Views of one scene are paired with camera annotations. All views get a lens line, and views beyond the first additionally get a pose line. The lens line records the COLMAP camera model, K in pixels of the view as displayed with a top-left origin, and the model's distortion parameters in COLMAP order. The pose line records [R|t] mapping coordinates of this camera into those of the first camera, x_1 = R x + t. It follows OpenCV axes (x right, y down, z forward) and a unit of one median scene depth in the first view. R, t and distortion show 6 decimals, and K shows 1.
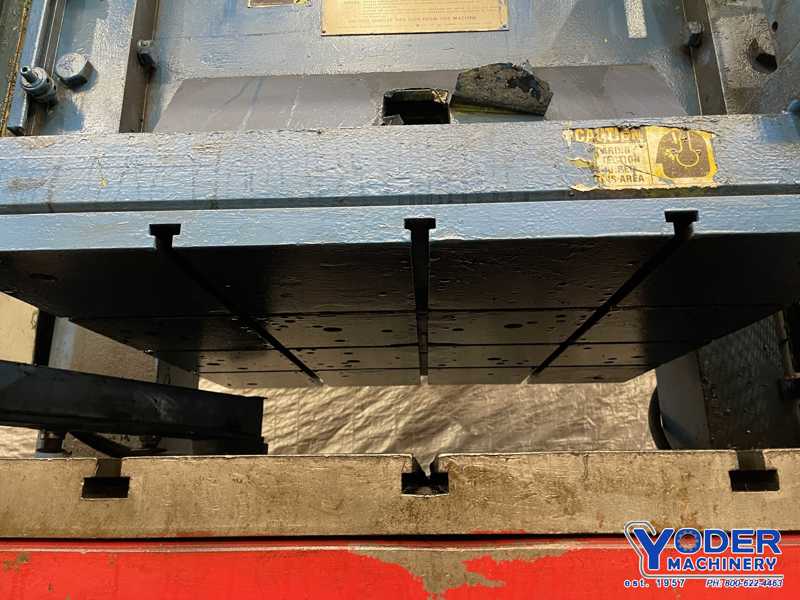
lens RADIAL K [[612.6, 0, 404.0], [0, 612.6, 293.2], [0, 0, 1]] dist [0.058677, -0.062509]
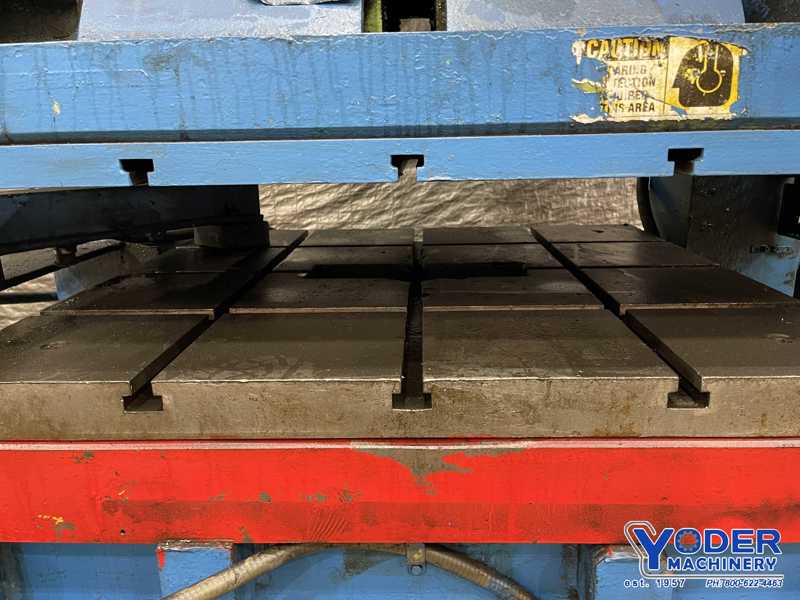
lens RADIAL K [[612.6, 0, 405.1], [0, 612.6, 297.4], [0, 0, 1]] dist [0.058677, -0.062509]
pose [[0.999938, -0.010616, 0.003383, 0.017149], [0.007247, 0.850349, 0.526169, -0.430081], [-0.008463, -0.526111, 0.850374, 0.087024]]
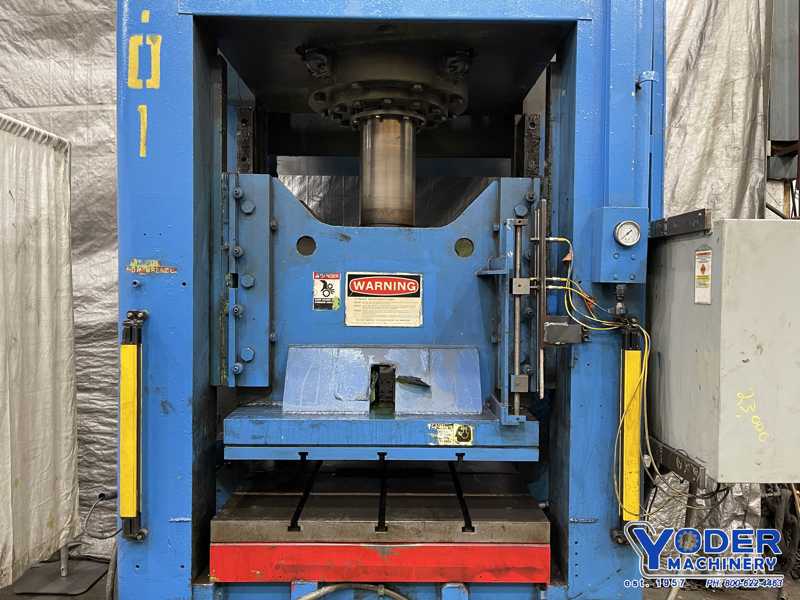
lens RADIAL K [[612.6, 0, 404.6], [0, 612.6, 301.1], [0, 0, 1]] dist [0.058677, -0.062509]
pose [[0.998864, 0.018350, 0.043971, -0.012651], [-0.031115, 0.950130, 0.310298, -1.899949], [-0.036084, -0.311314, 0.949622, -1.854010]]
